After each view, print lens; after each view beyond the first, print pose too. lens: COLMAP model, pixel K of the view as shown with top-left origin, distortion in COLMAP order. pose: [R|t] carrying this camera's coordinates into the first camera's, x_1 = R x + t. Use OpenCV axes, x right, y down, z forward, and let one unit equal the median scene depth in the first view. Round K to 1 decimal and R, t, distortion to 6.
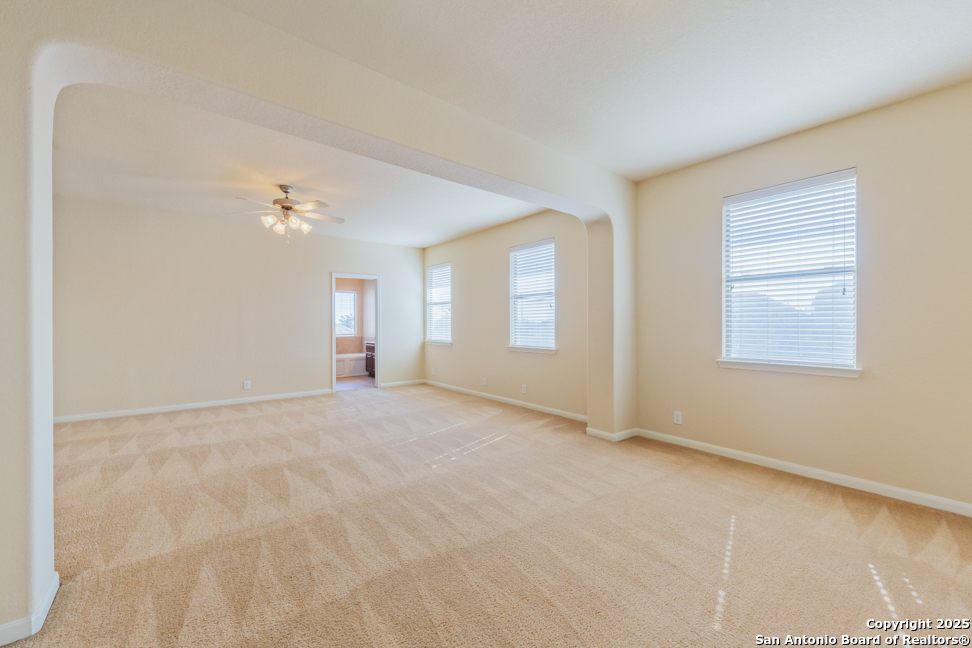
lens RADIAL K [[382.7, 0, 484.8], [0, 382.7, 318.8], [0, 0, 1]] dist [0.008447, -0.004571]
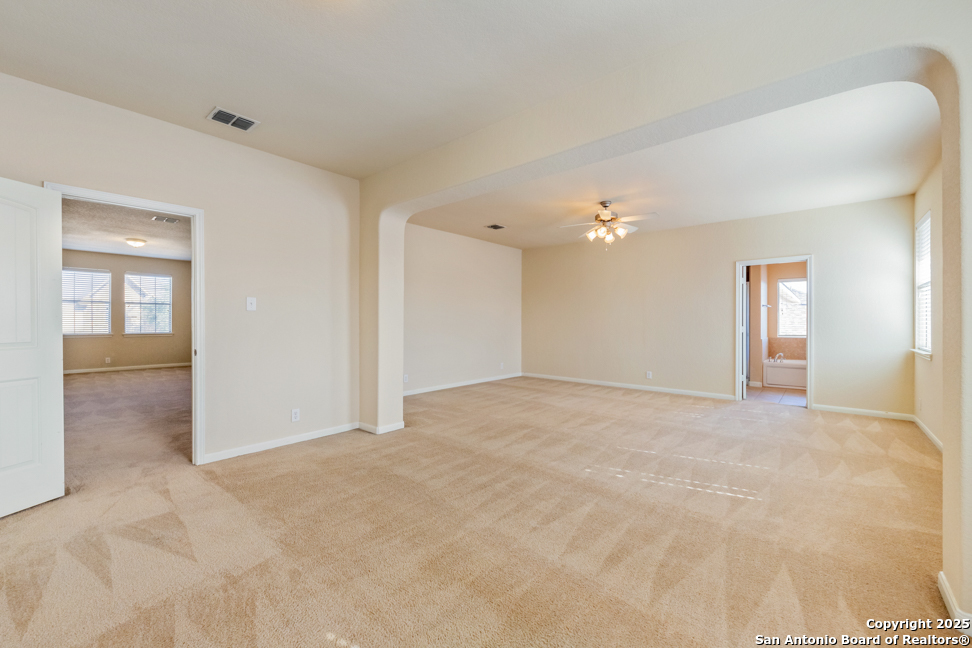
lens RADIAL K [[382.7, 0, 480.5], [0, 382.7, 329.5], [0, 0, 1]] dist [0.008447, -0.004571]
pose [[0.184017, 0.021371, -0.982691, 0.671852], [0.014389, 0.999598, 0.024433, 0.005076], [0.982818, -0.018636, 0.183635, 0.506026]]
